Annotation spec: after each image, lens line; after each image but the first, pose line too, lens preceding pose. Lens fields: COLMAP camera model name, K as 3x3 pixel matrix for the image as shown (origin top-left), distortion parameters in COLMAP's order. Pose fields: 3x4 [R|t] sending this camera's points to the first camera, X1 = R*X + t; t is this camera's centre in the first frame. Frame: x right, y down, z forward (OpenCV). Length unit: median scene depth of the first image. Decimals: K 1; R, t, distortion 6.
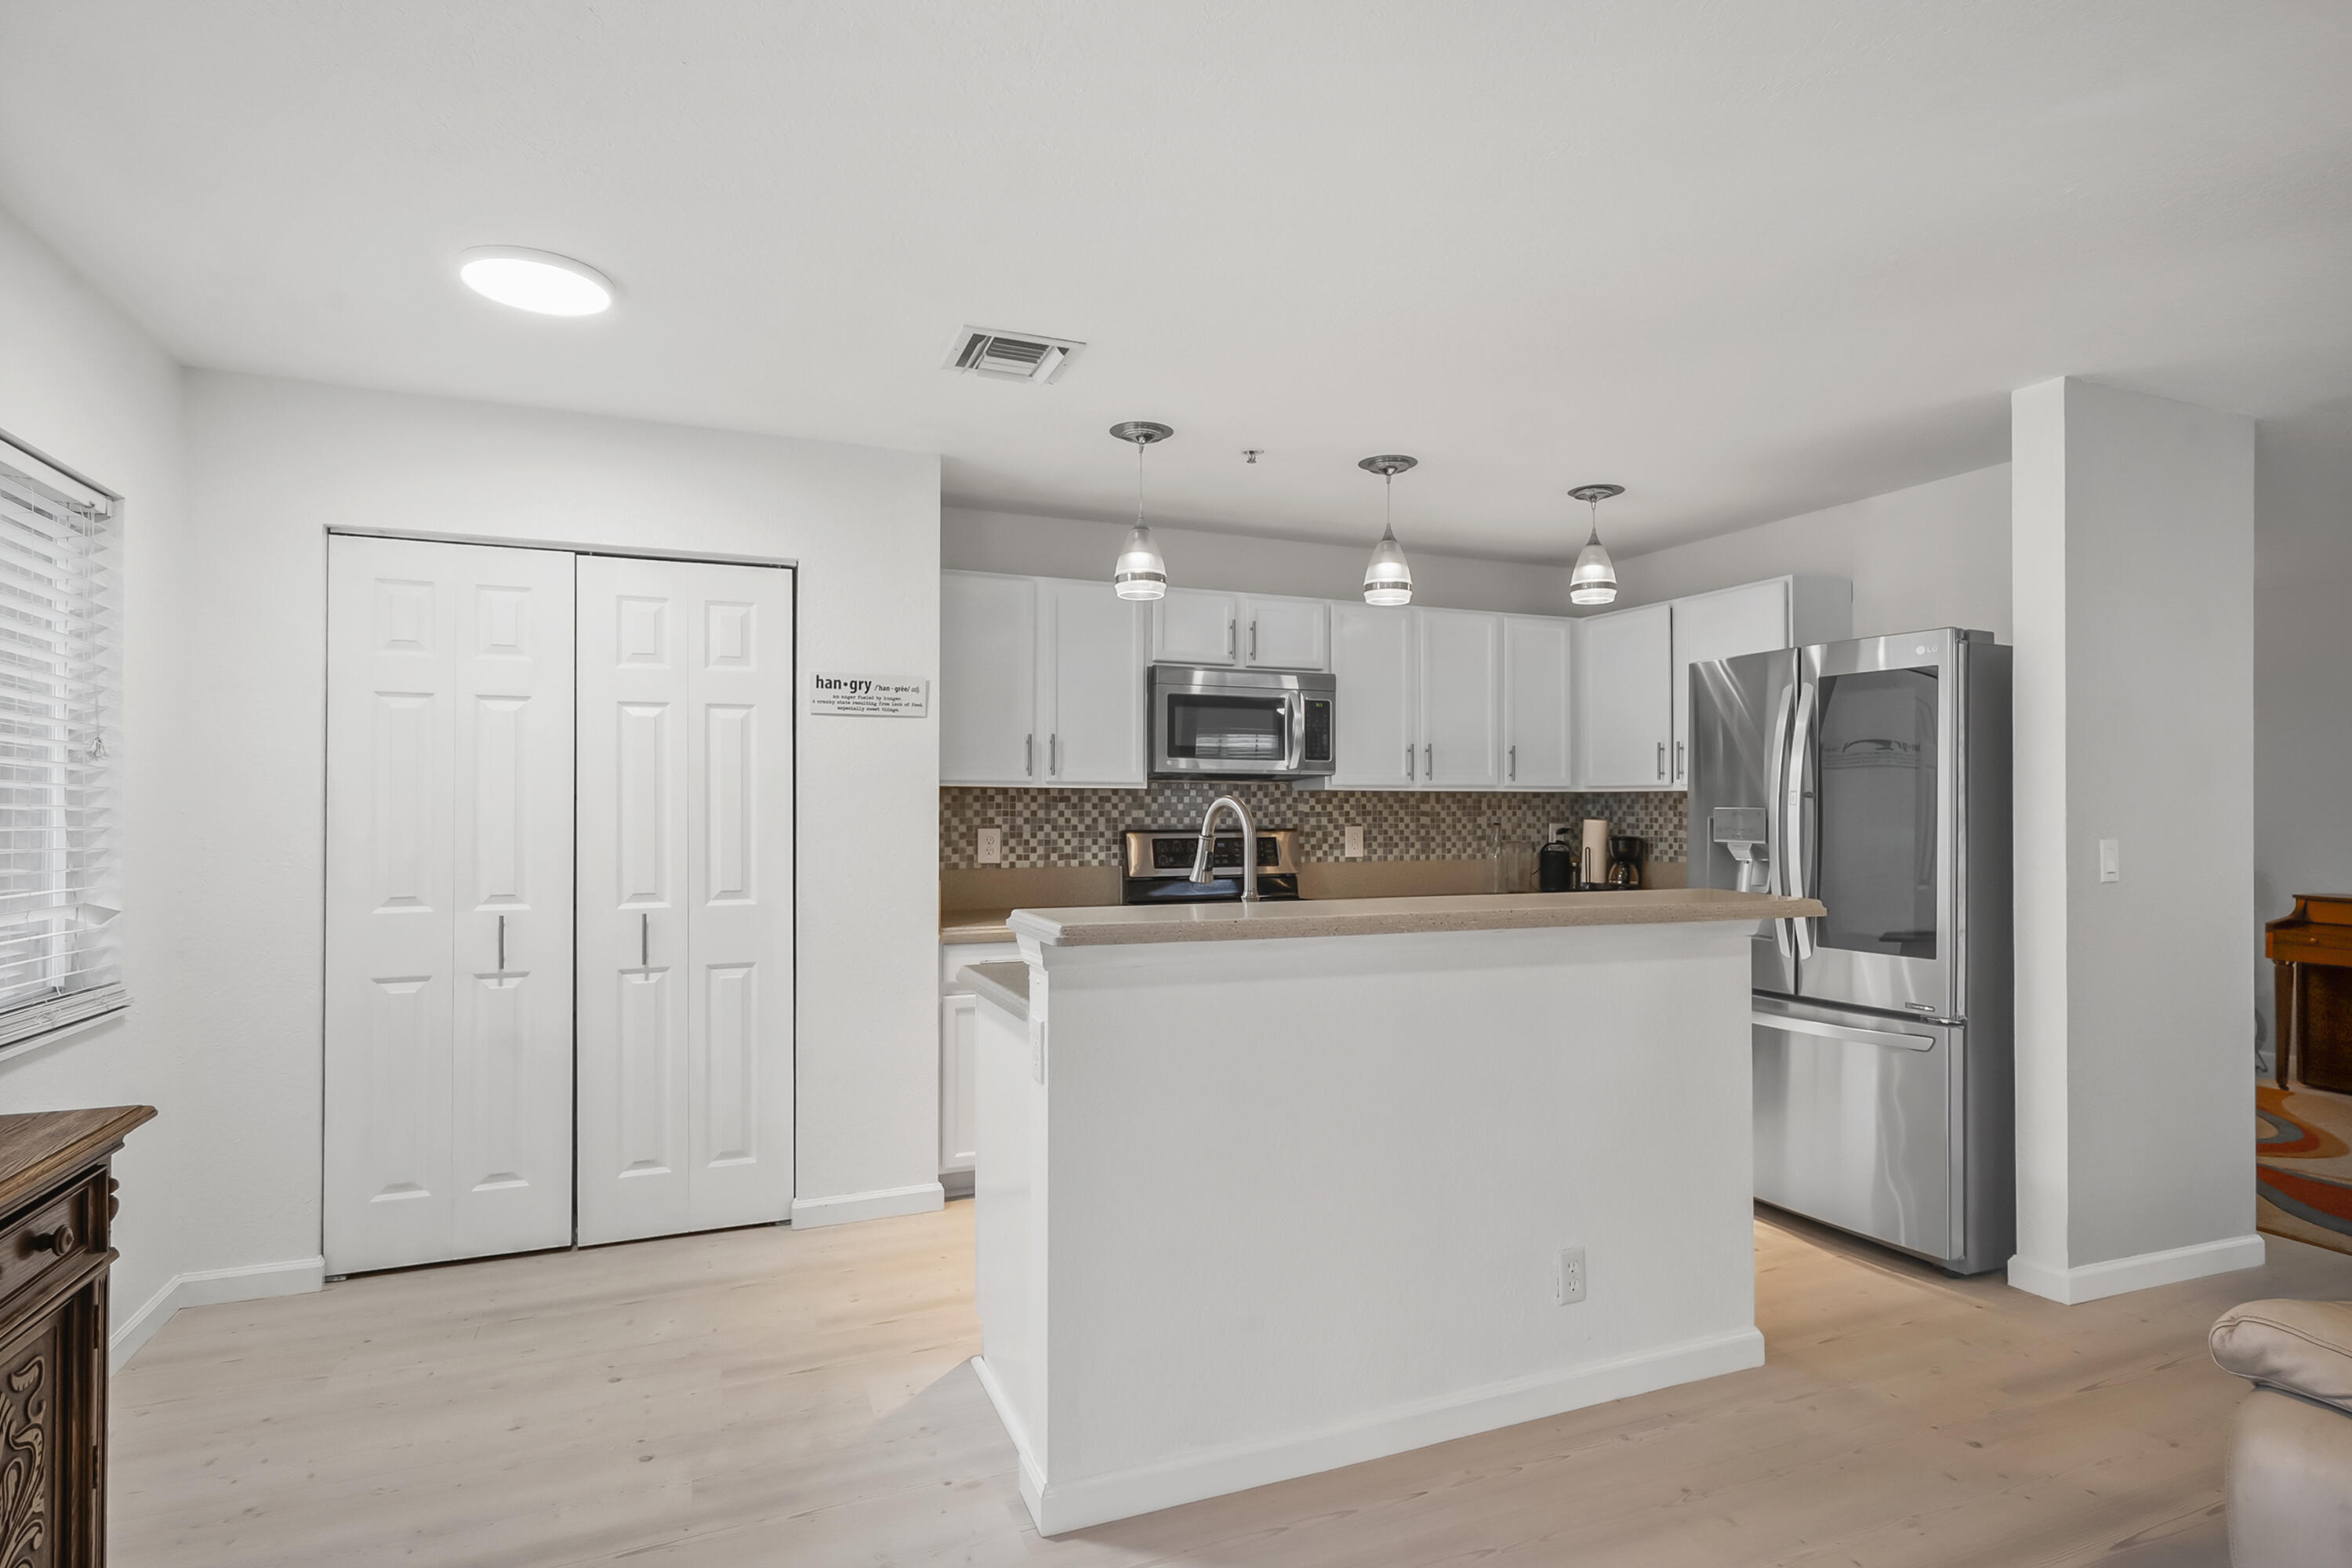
lens RADIAL K [[1204.8, 0, 1181.6], [0, 1204.8, 794.9], [0, 0, 1]] dist [0.000941, 0.003068]
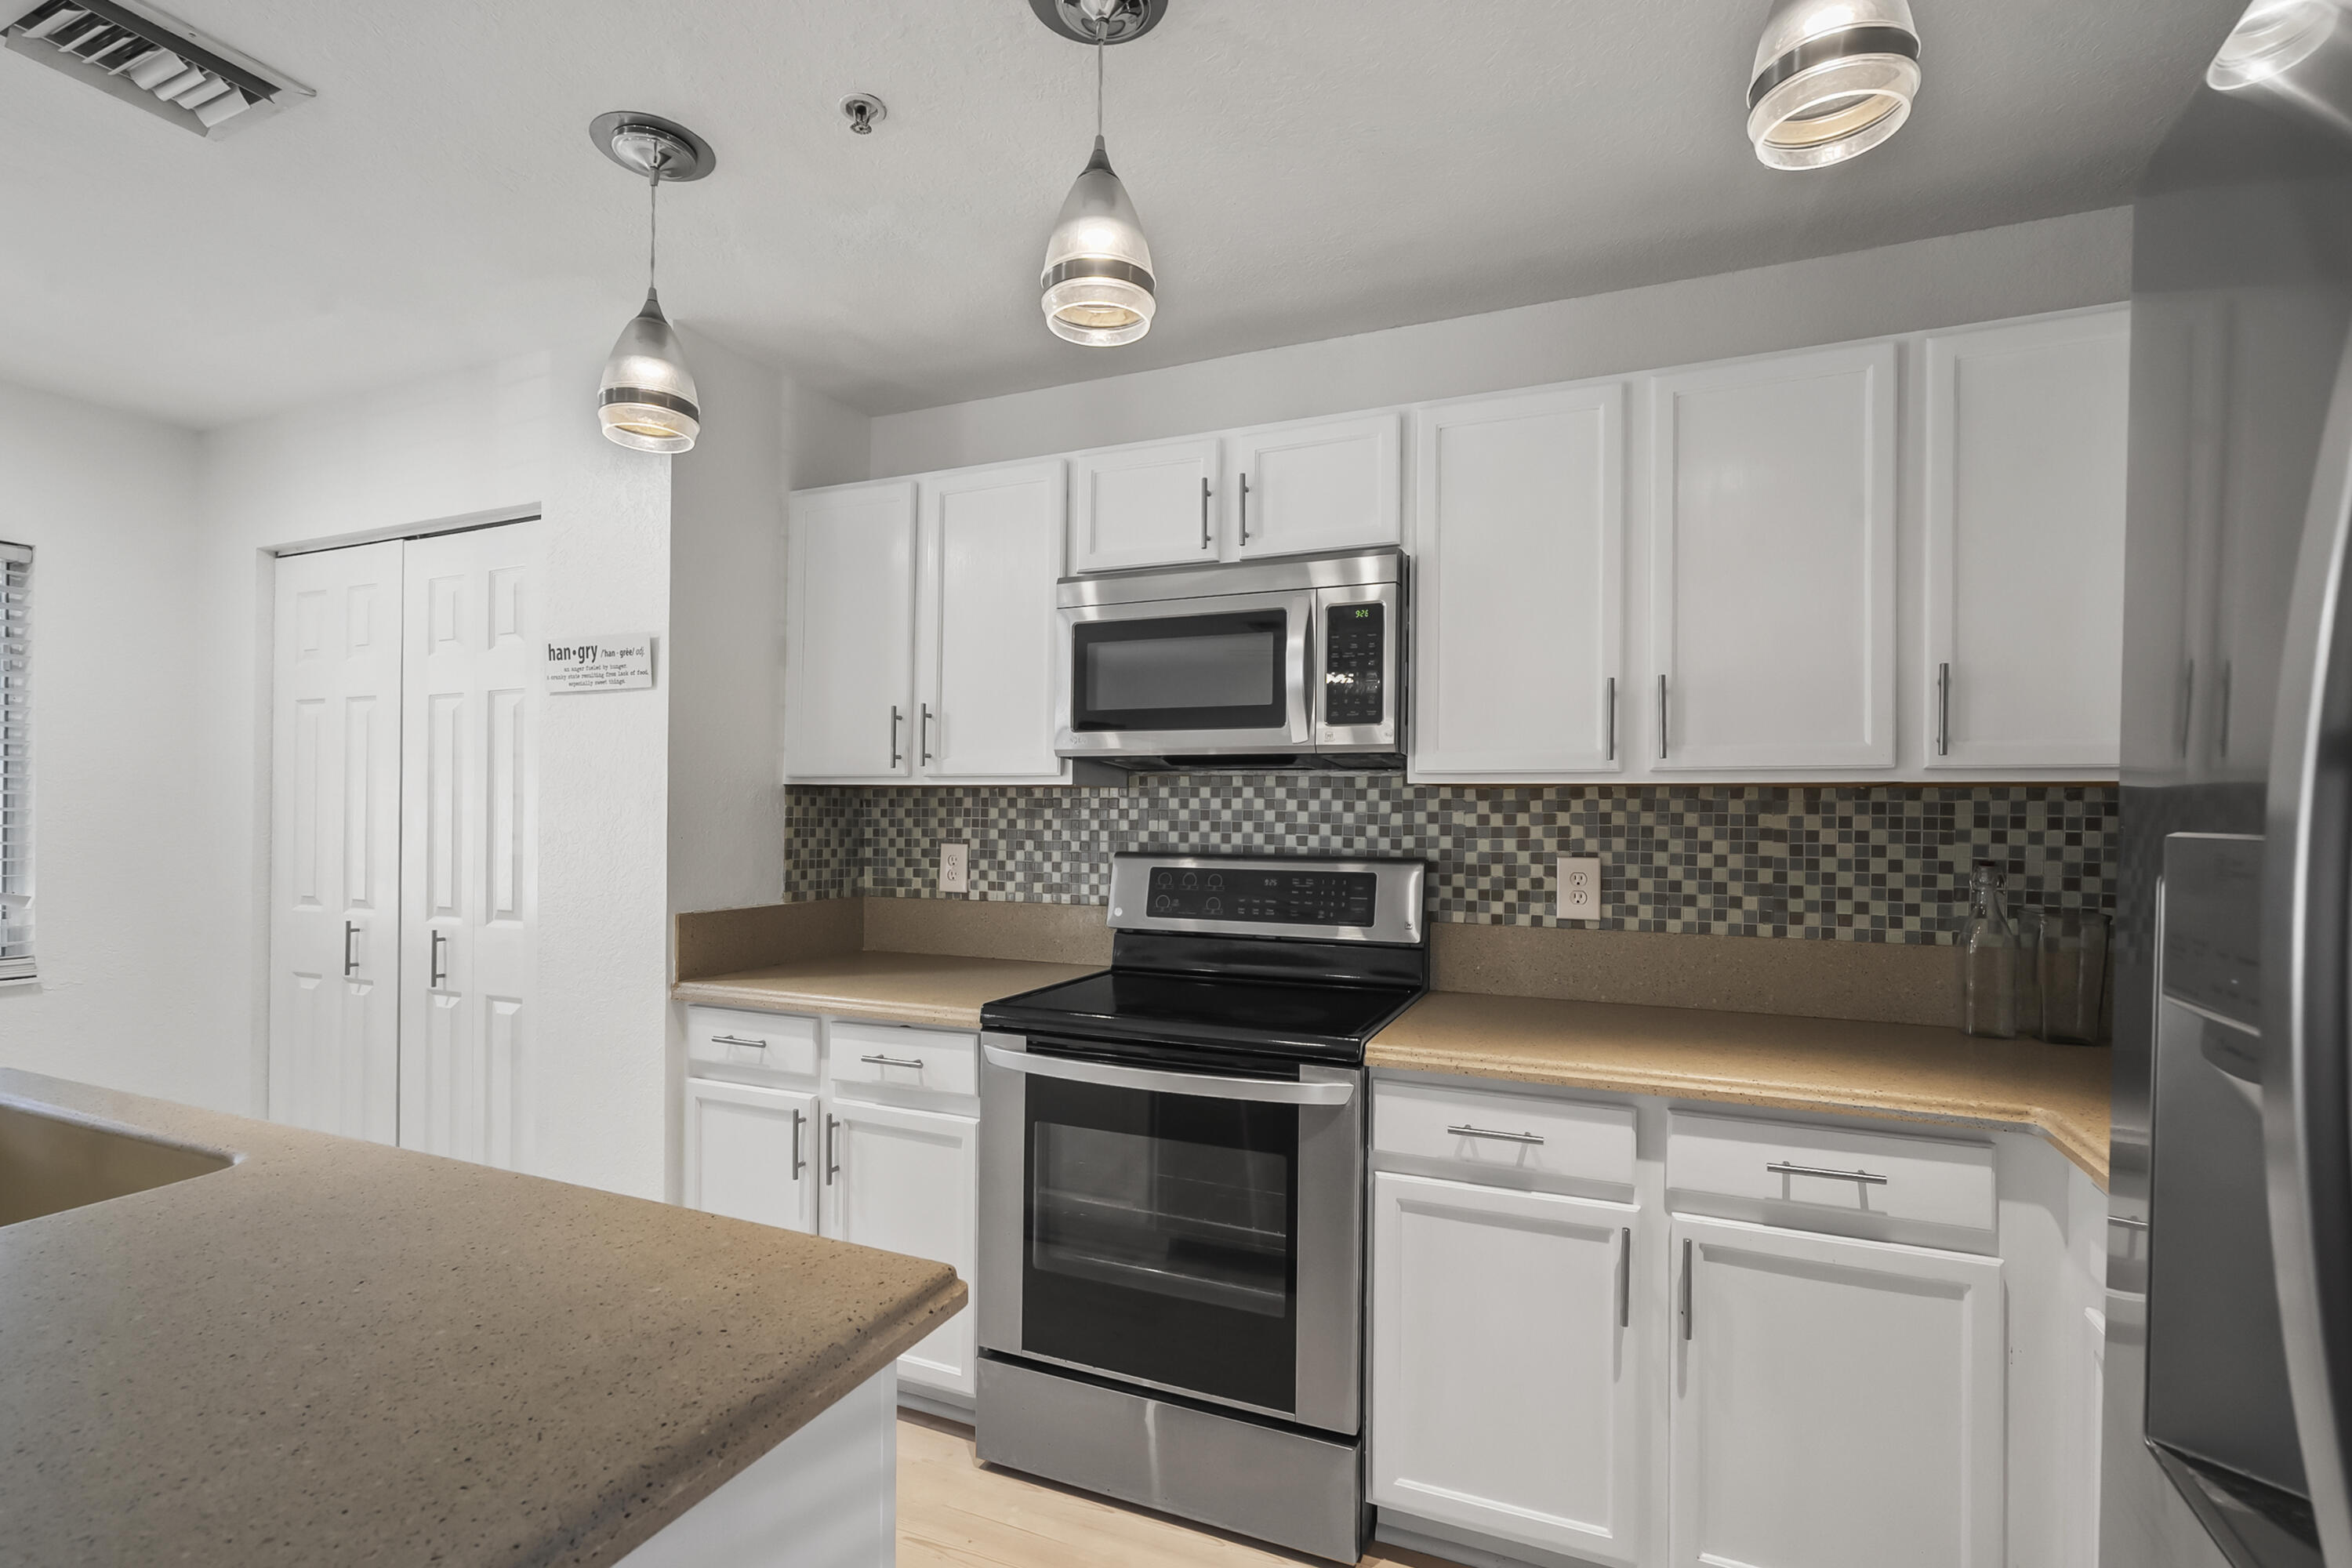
lens RADIAL K [[1078.3, 0, 1166.6], [0, 1078.3, 809.7], [0, 0, 1]] dist [-0.002898, 0.001468]
pose [[0.693337, 0.003132, -0.720606, 0.391800], [0.001358, 0.999983, 0.005653, 0.004220], [0.720612, -0.004898, 0.693321, 0.649129]]
